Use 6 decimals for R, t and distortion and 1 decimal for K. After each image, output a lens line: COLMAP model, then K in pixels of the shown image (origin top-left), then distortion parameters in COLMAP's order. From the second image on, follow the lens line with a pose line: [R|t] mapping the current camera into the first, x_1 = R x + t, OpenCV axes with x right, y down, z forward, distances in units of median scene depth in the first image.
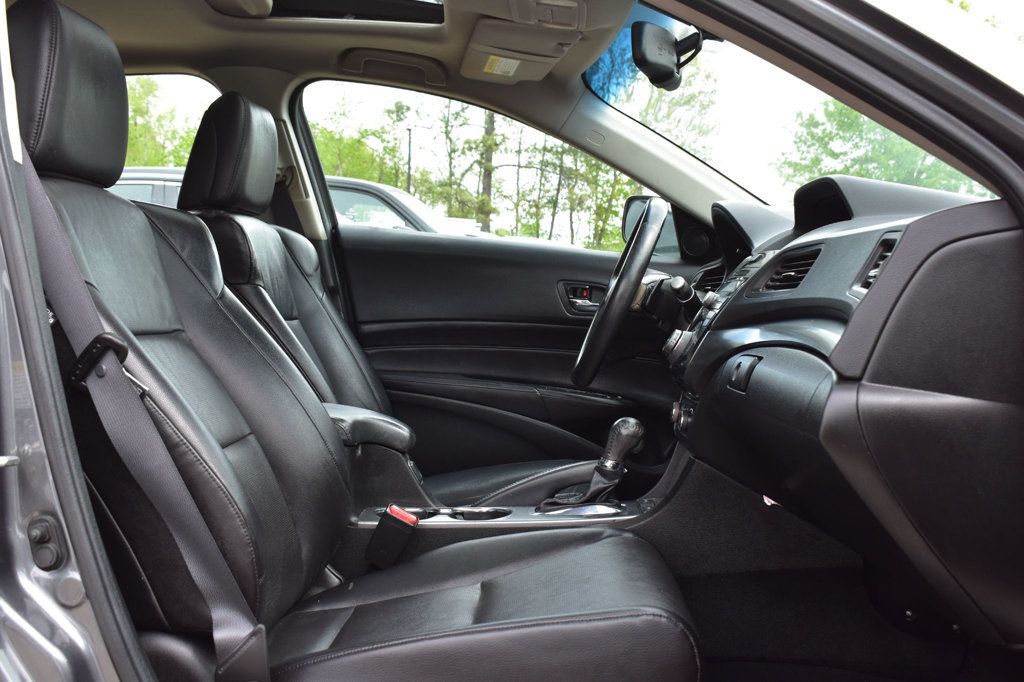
lens RADIAL K [[1135.4, 0, 512.0], [0, 1135.4, 341.0], [0, 0, 1]] dist [-0.067068, -0.000962]
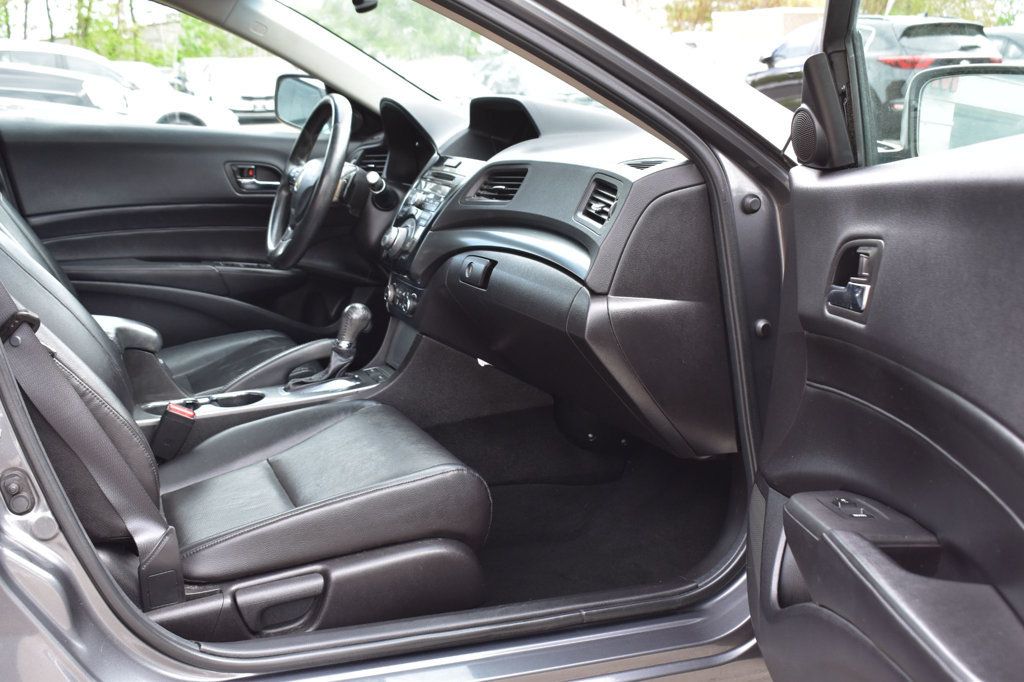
lens RADIAL K [[1239.2, 0, 512.0], [0, 1239.2, 341.0], [0, 0, 1]] dist [-0.079959, -0.018270]
pose [[0.913718, -0.112155, 0.390565, -0.267693], [0.044328, 0.982931, 0.178554, -0.122002], [-0.403924, -0.145835, 0.903093, -0.244103]]
